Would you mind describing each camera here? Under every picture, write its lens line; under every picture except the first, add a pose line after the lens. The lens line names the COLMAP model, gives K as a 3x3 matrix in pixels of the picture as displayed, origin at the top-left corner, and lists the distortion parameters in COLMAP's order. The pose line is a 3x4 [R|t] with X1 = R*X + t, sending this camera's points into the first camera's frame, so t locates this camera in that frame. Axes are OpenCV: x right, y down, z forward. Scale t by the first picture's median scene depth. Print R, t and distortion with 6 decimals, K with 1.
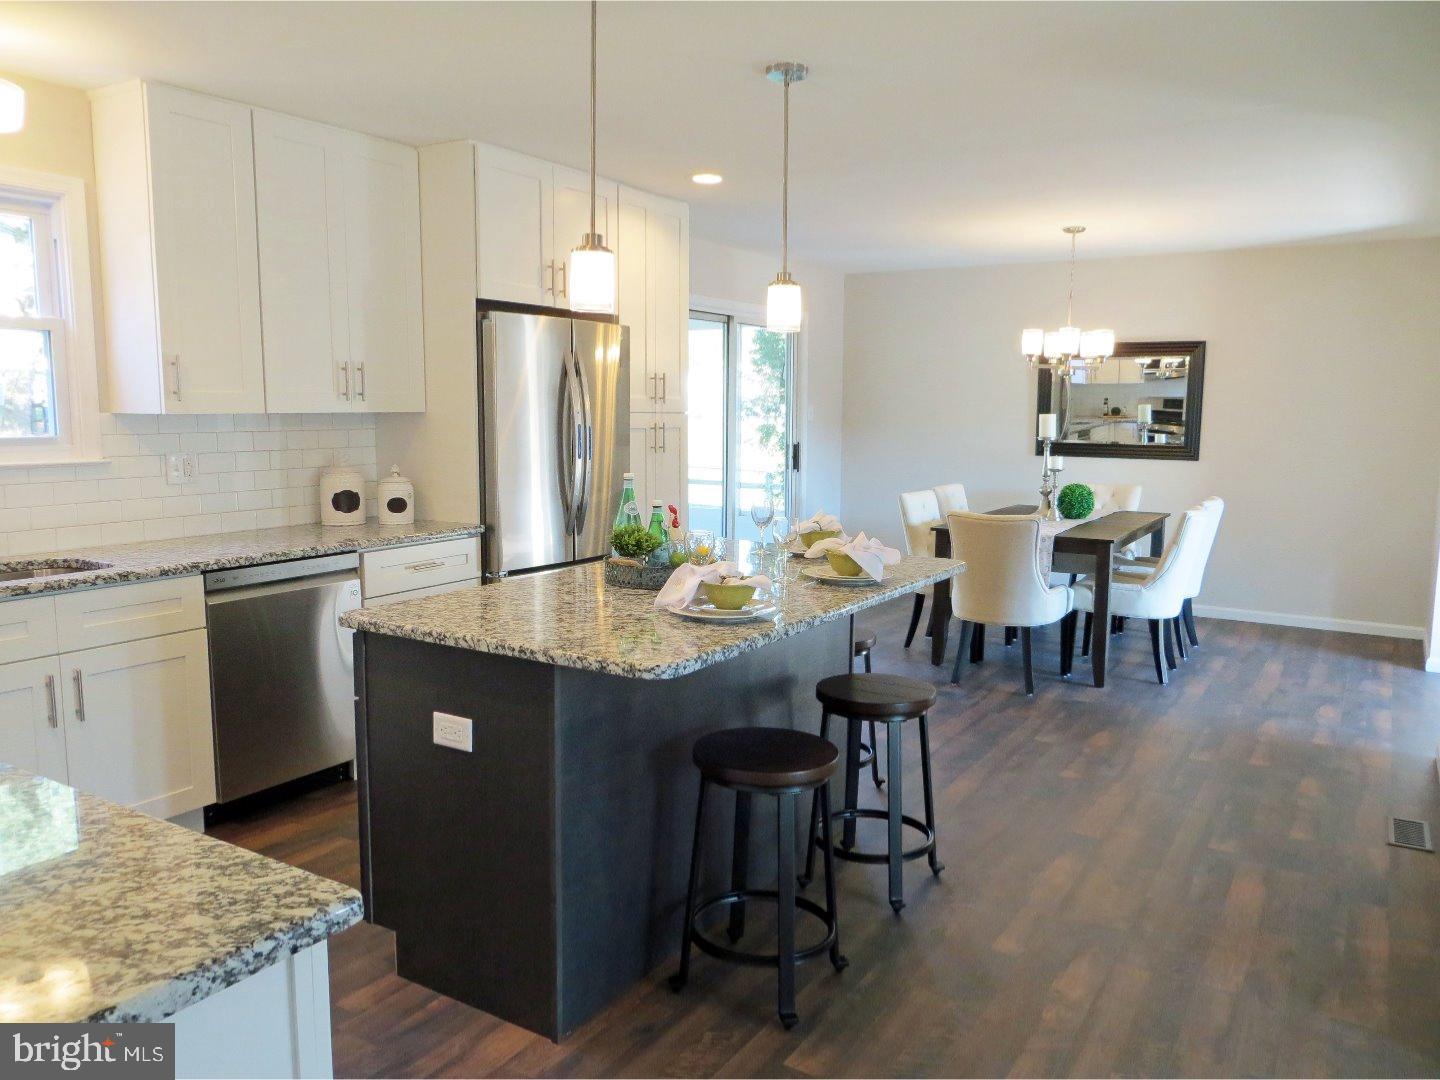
lens RADIAL K [[1050.0, 0, 720.0], [0, 1050.0, 540.0], [0, 0, 1]] dist [-0.002024, -0.000912]
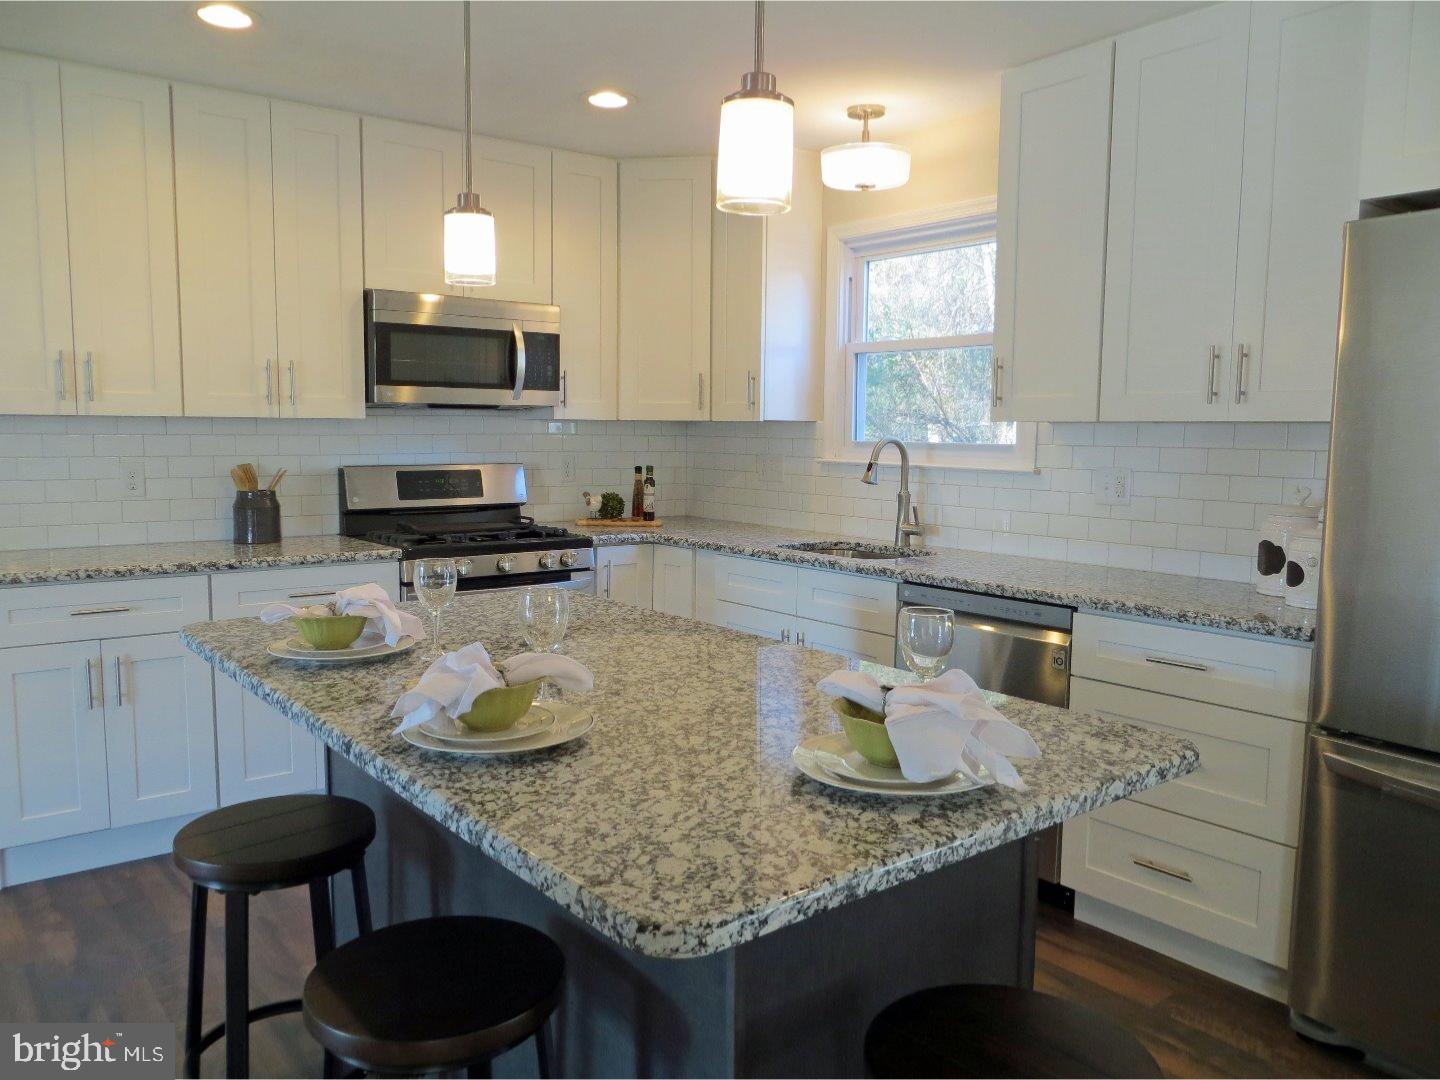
lens RADIAL K [[1050.0, 0, 720.0], [0, 1050.0, 540.0], [0, 0, 1]] dist [-0.002024, -0.000912]
pose [[-0.371429, 0.090920, -0.923999, 0.510038], [-0.114947, 0.983034, 0.142936, -0.137498], [0.921318, 0.159302, -0.354676, 1.264384]]
